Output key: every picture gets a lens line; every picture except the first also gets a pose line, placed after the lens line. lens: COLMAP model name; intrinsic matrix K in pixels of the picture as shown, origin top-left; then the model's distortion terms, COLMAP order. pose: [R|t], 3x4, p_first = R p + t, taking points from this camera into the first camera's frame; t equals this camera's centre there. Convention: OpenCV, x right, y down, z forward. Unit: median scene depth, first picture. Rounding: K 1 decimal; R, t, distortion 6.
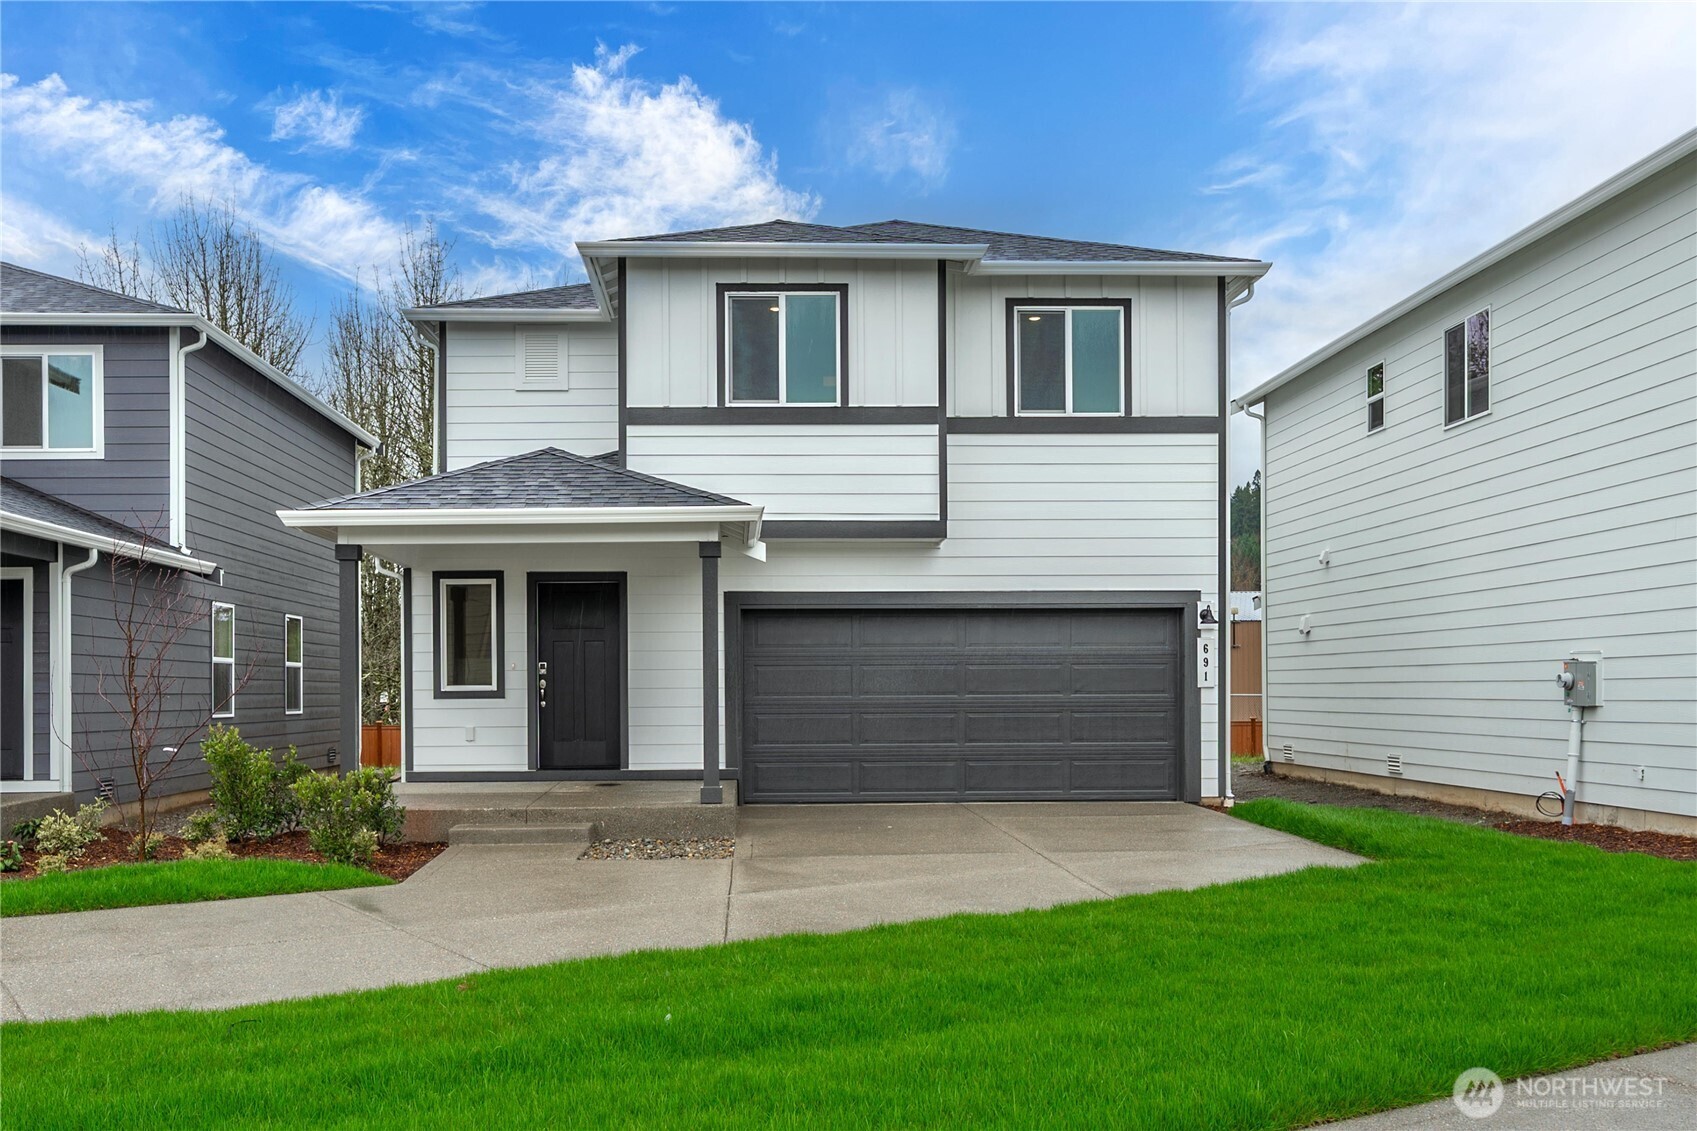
lens RADIAL K [[1140.2, 0, 848.5], [0, 1140.2, 565.5], [0, 0, 1]] dist [0.001058, 0.003204]
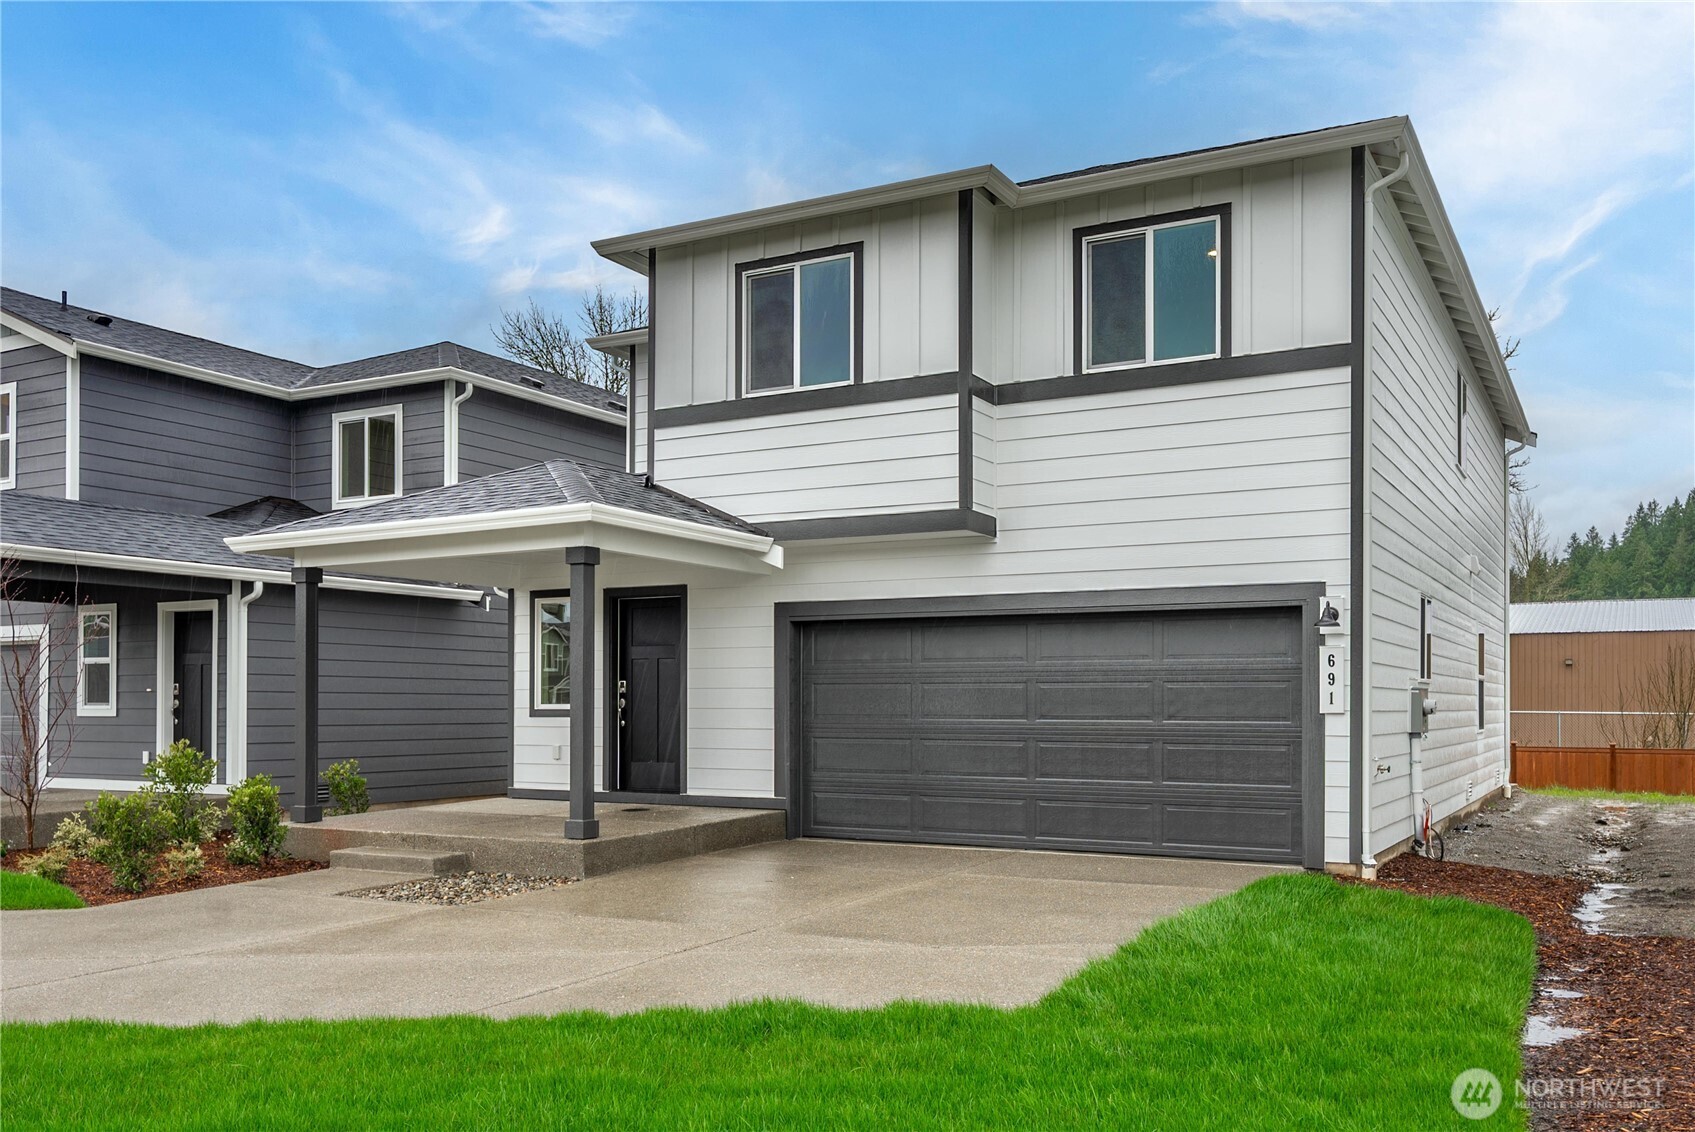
lens RADIAL K [[1136.0, 0, 1044.7], [0, 1136.0, 590.7], [0, 0, 1]] dist [0.007812, 0.001970]
pose [[0.909001, -0.034265, -0.415384, 0.456273], [0.037727, 0.999288, 0.000128, 0.021100], [0.415084, -0.015787, 0.909646, 0.261945]]
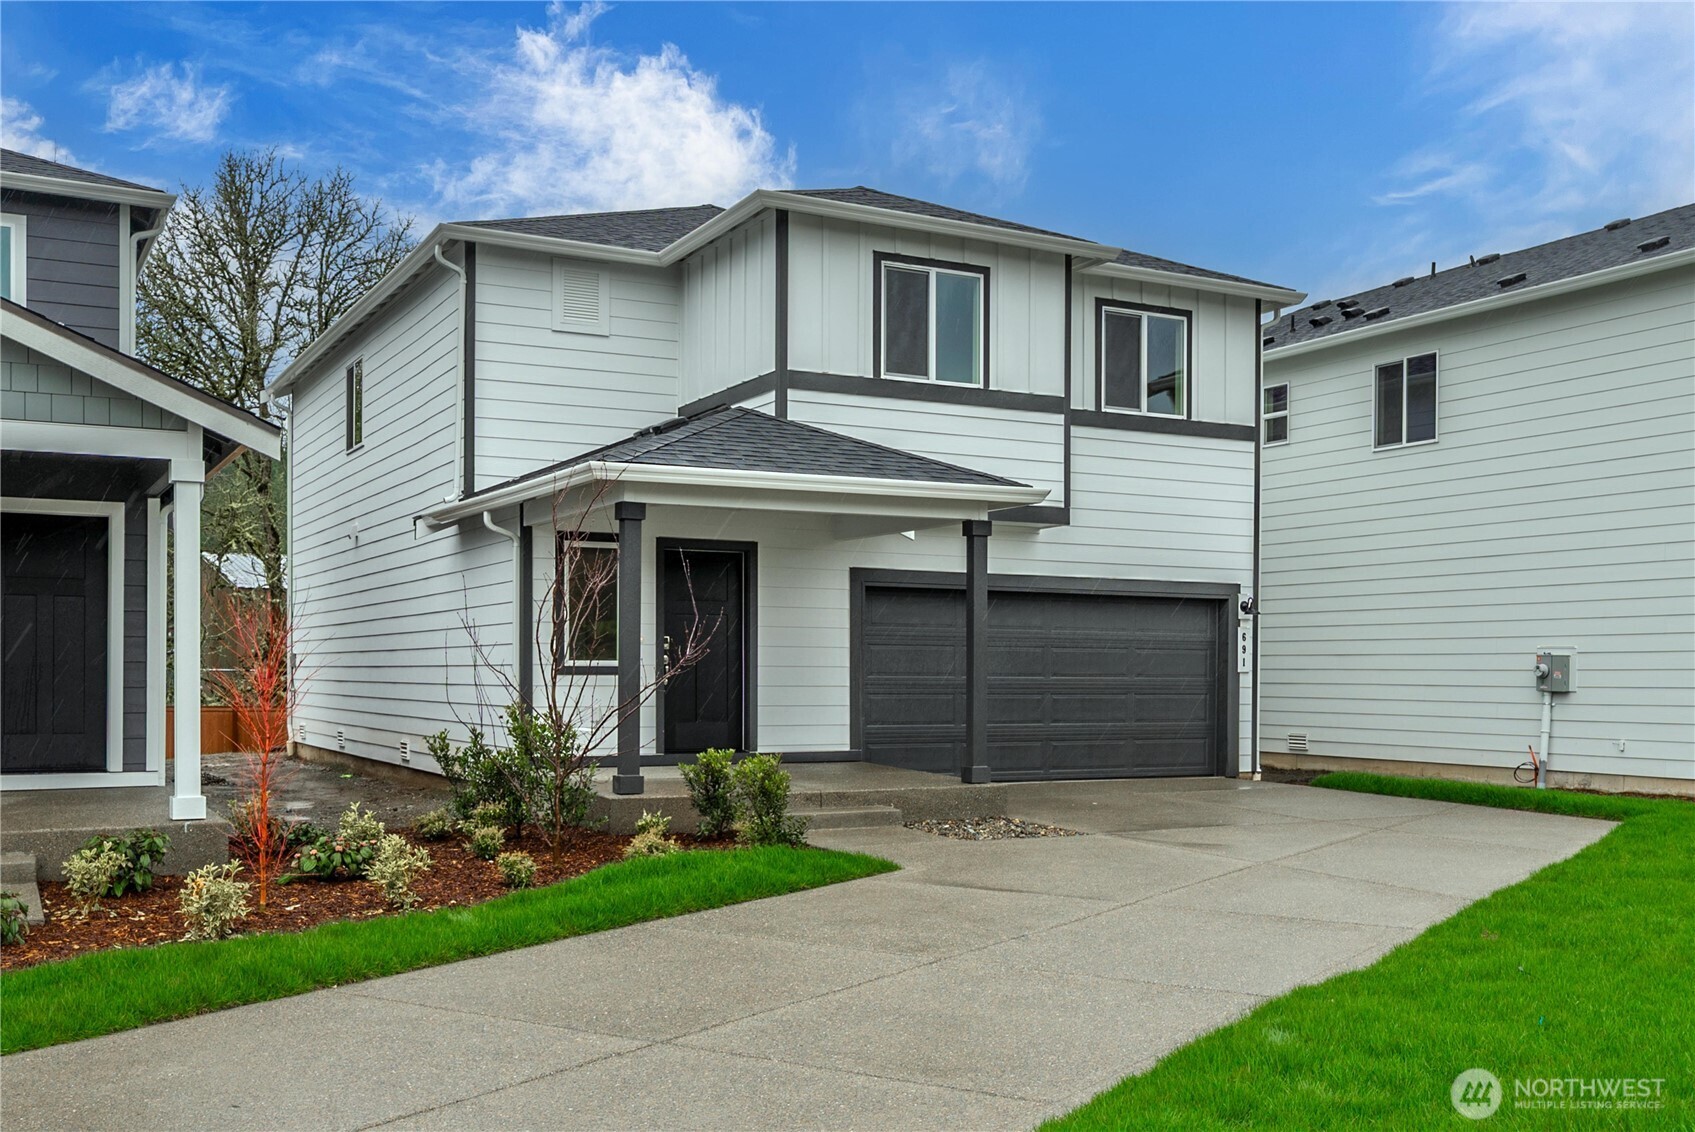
lens RADIAL K [[1216.0, 0, 826.0], [0, 1216.0, 534.4], [0, 0, 1]] dist [0.002159, -0.000247]
pose [[0.939557, 0.050559, 0.338638, -0.472103], [-0.049476, 0.998705, -0.011836, 0.008096], [-0.338798, -0.005634, 0.940842, 0.035290]]
